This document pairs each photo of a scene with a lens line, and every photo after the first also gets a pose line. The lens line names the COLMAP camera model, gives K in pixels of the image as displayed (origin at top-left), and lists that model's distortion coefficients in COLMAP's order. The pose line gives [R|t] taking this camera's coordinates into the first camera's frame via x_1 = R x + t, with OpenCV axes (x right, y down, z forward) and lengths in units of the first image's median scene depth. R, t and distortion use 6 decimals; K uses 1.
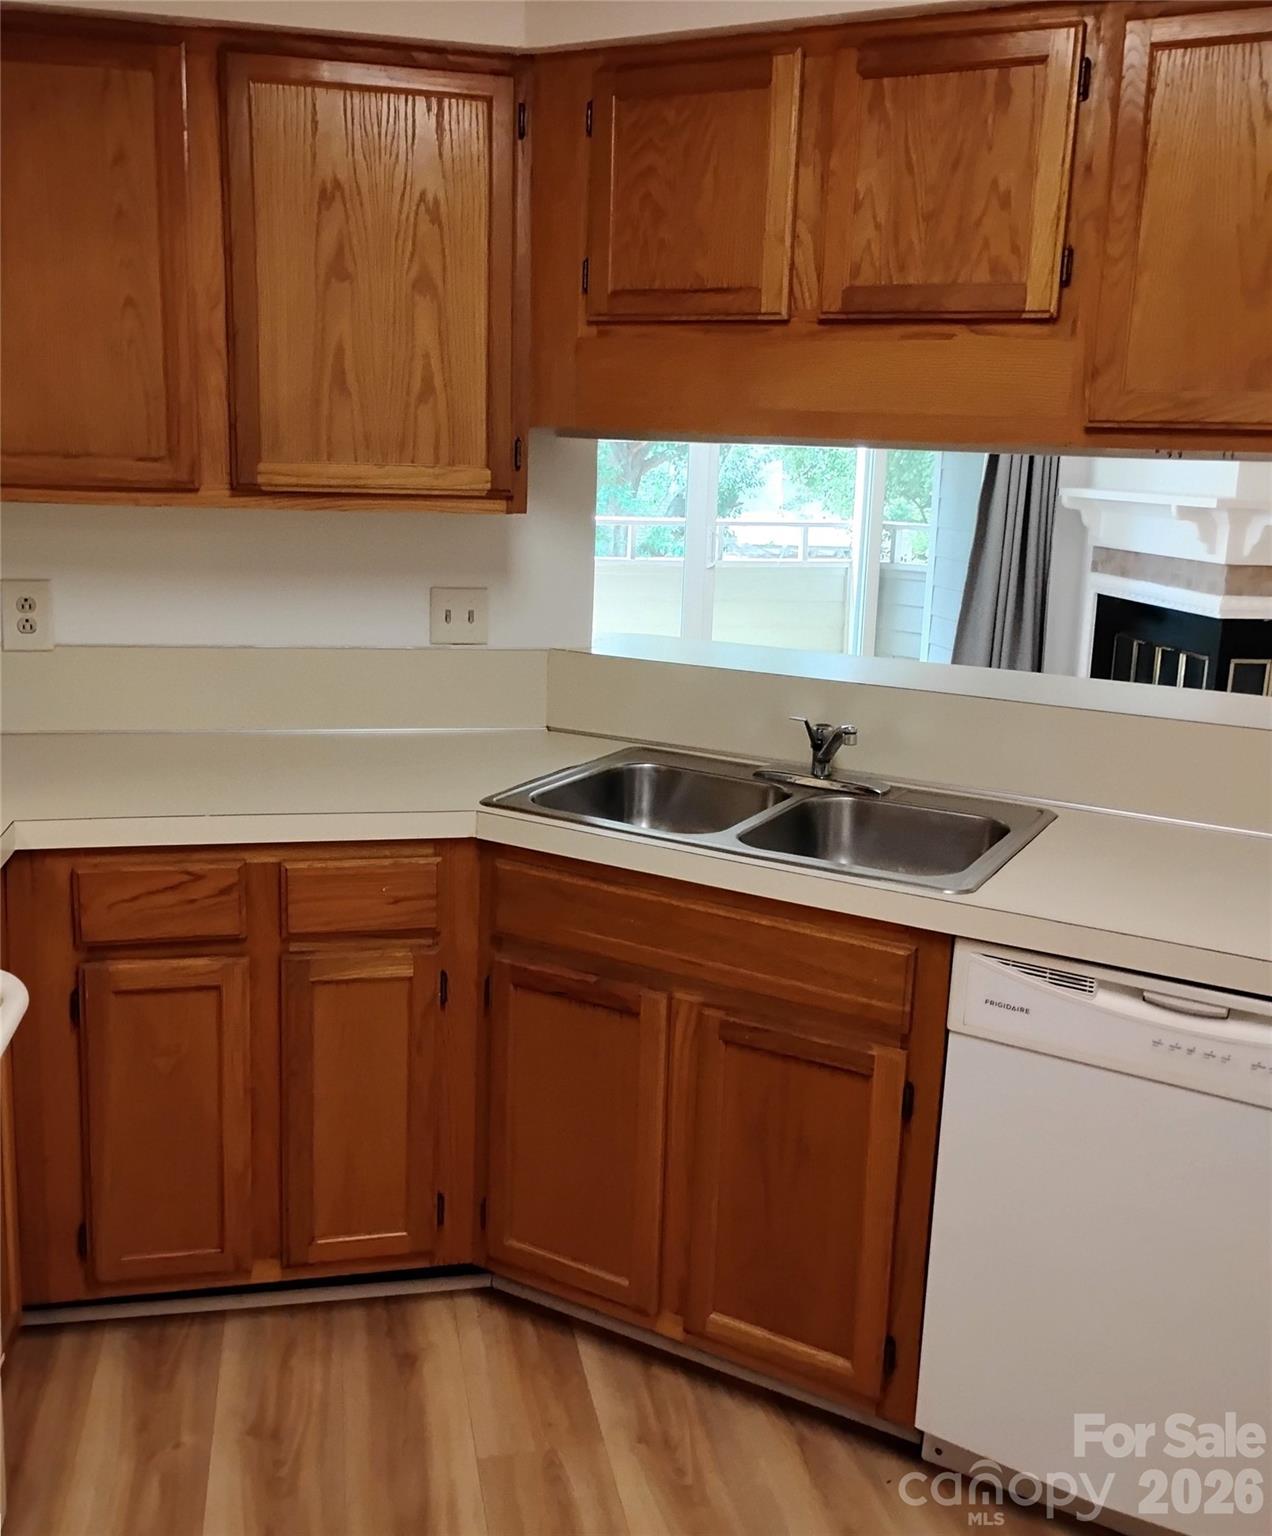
lens RADIAL K [[1439.6, 0, 636.3], [0, 1439.6, 736.1], [0, 0, 1]] dist [0.013384, 0.009009]
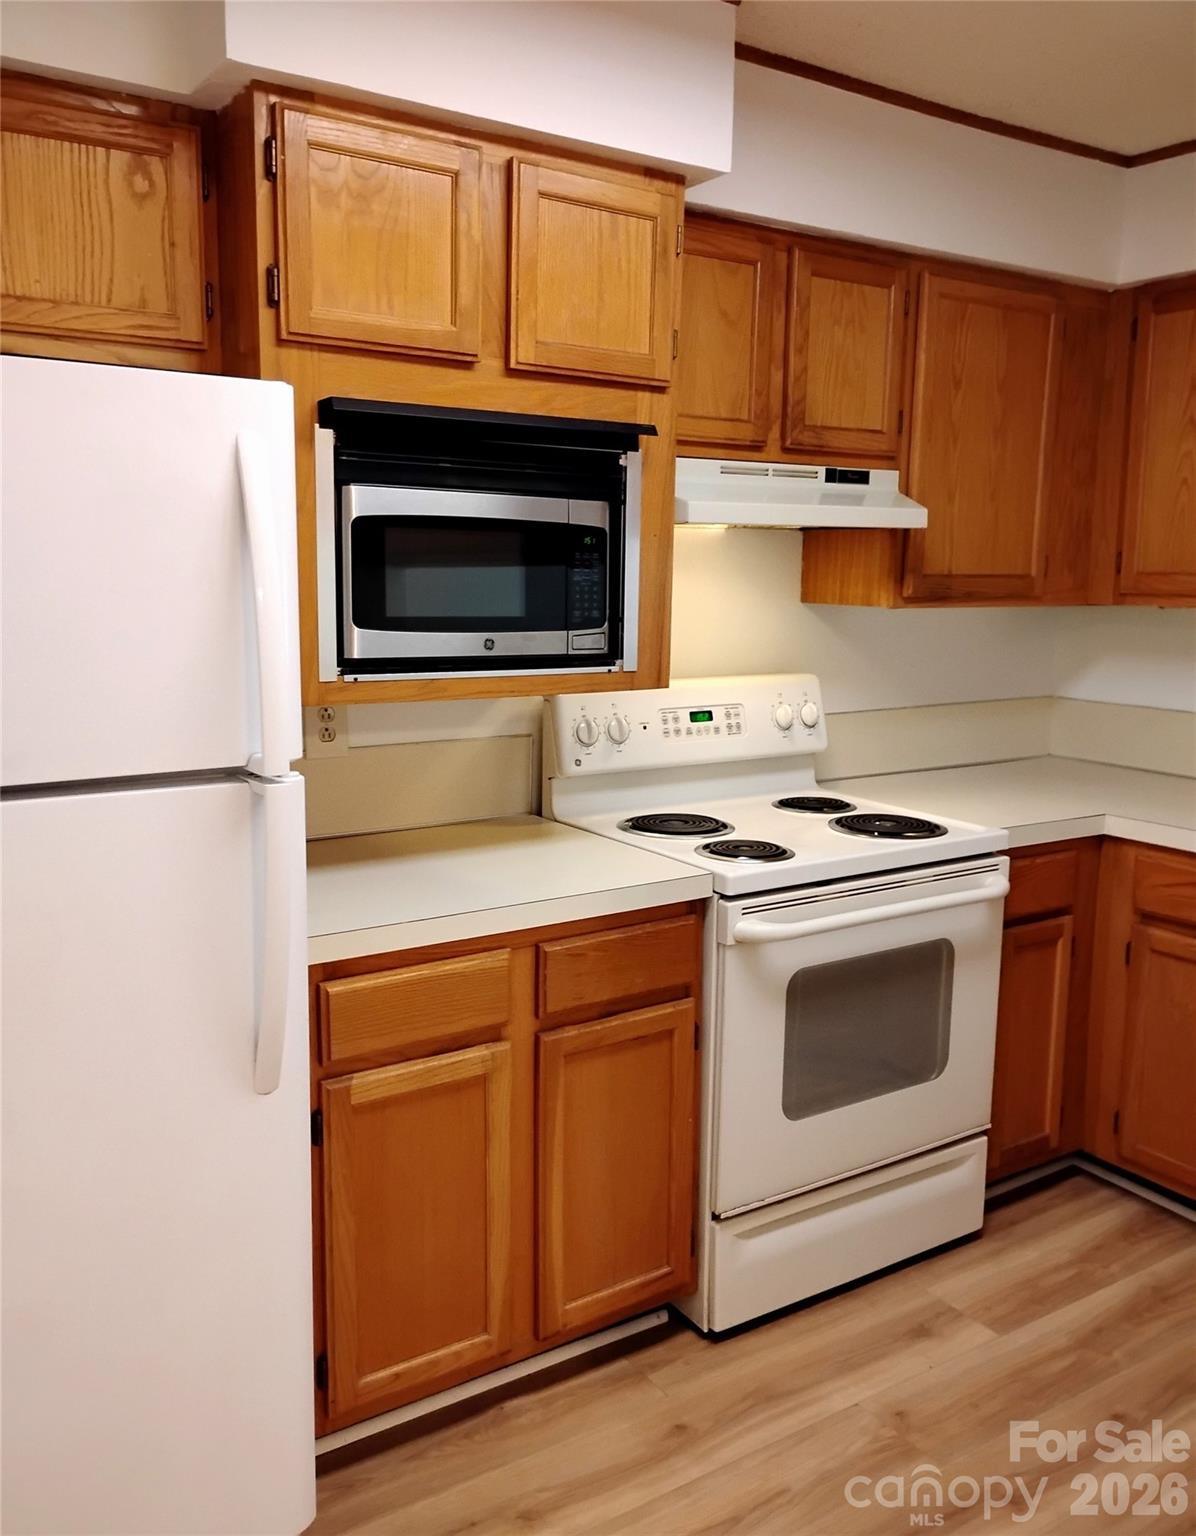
lens RADIAL K [[1320.3, 0, 598.0], [0, 1320.3, 768.0], [0, 0, 1]] dist [0.032858, -0.006770]
pose [[0.377424, 0.113359, -0.919076, 0.224671], [-0.183274, 0.981992, 0.045856, 0.015542], [0.907723, 0.151135, 0.391403, -0.010564]]
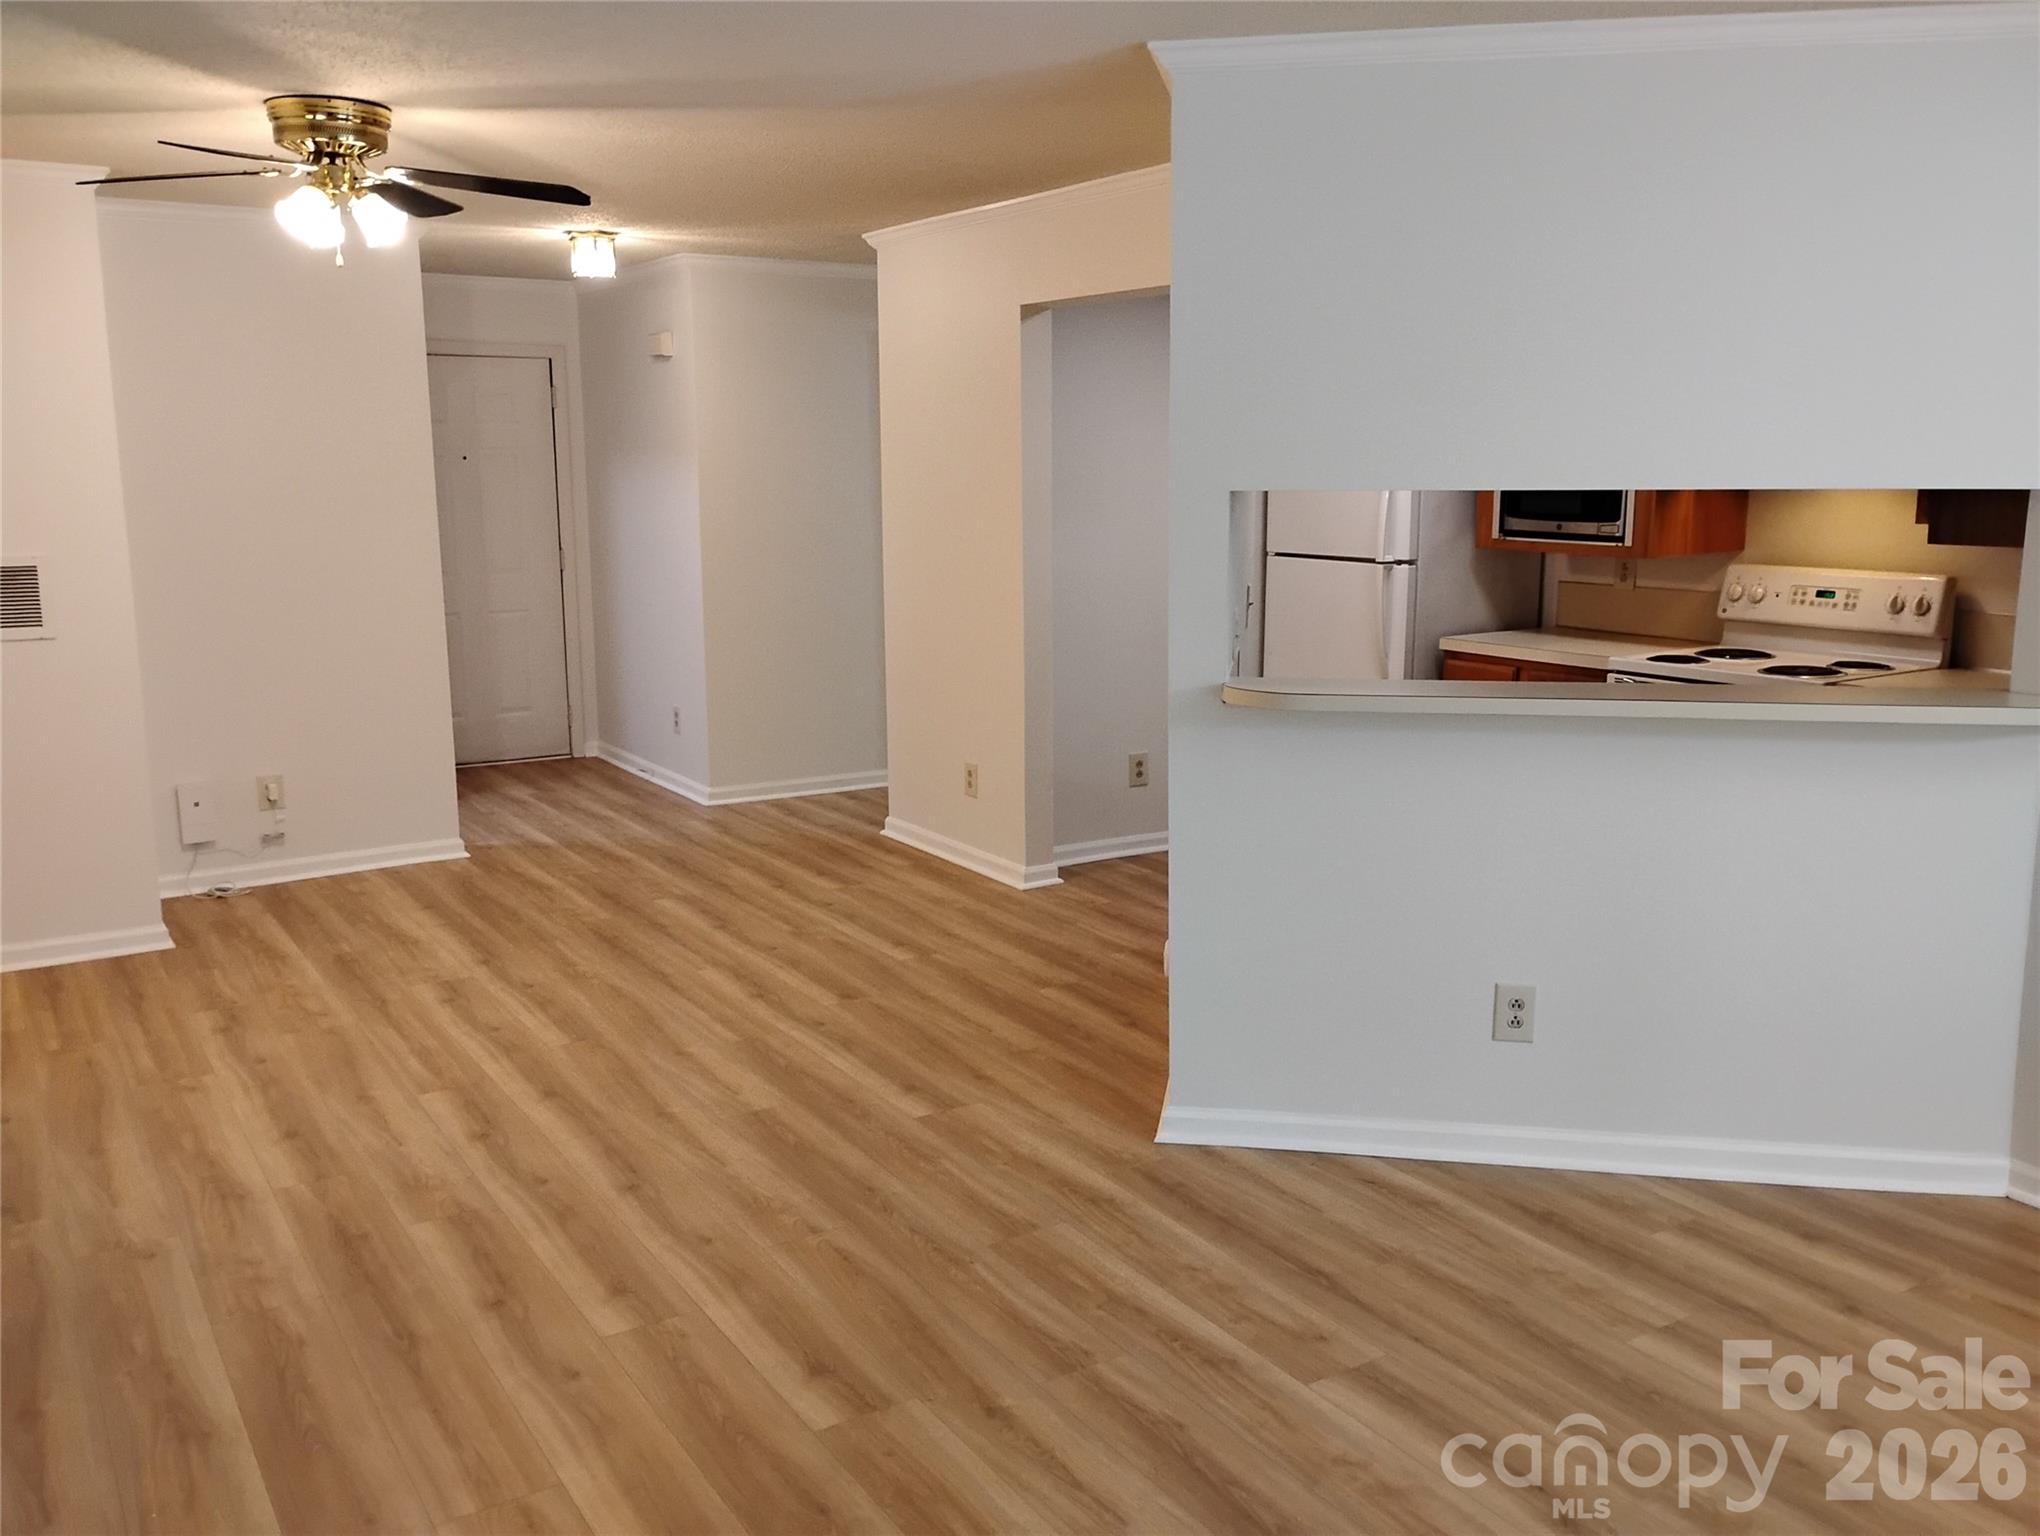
lens RADIAL K [[1702.0, 0, 1020.0], [0, 1702.0, 768.0], [0, 0, 1]] dist [0.058316, -0.079212]
pose [[-0.936363, 0.034028, -0.349379, 0.513677], [-0.096981, 0.931476, 0.350639, -0.181860], [0.337370, 0.362208, -0.868900, 0.900915]]
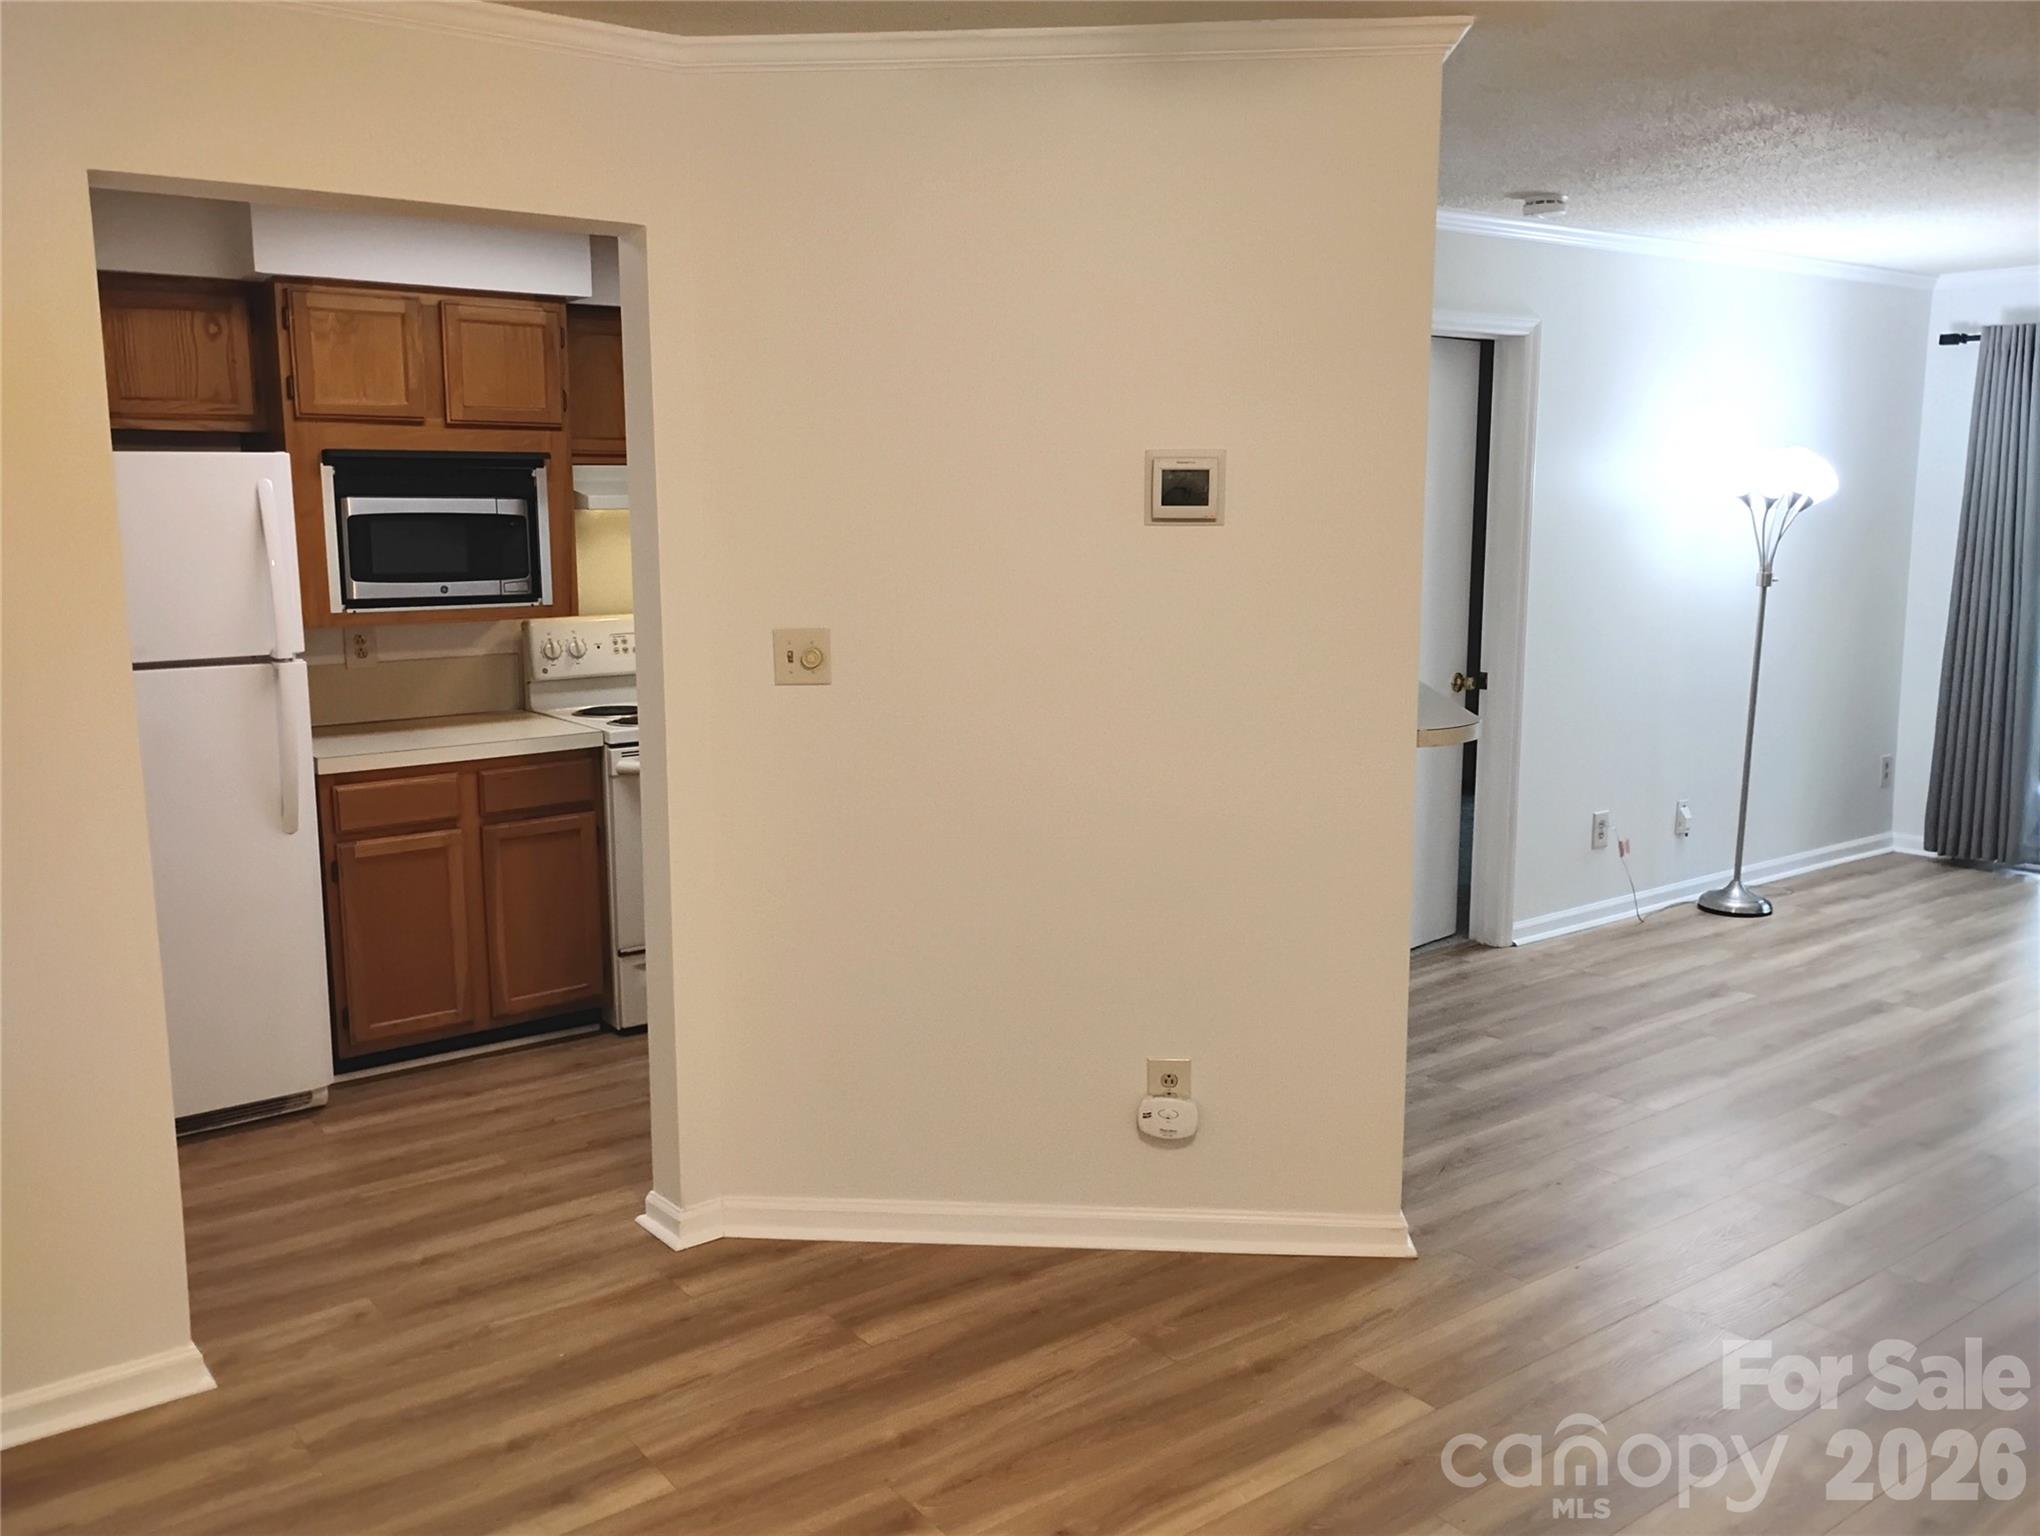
lens RADIAL K [[1702.0, 0, 1020.0], [0, 1702.0, 768.0], [0, 0, 1]] dist [0.058316, -0.079212]
pose [[0.429720, 0.106858, -0.896617, 0.688641], [-0.159073, 0.986402, 0.041320, 0.010357], [0.888840, 0.124872, 0.440875, -0.000050]]
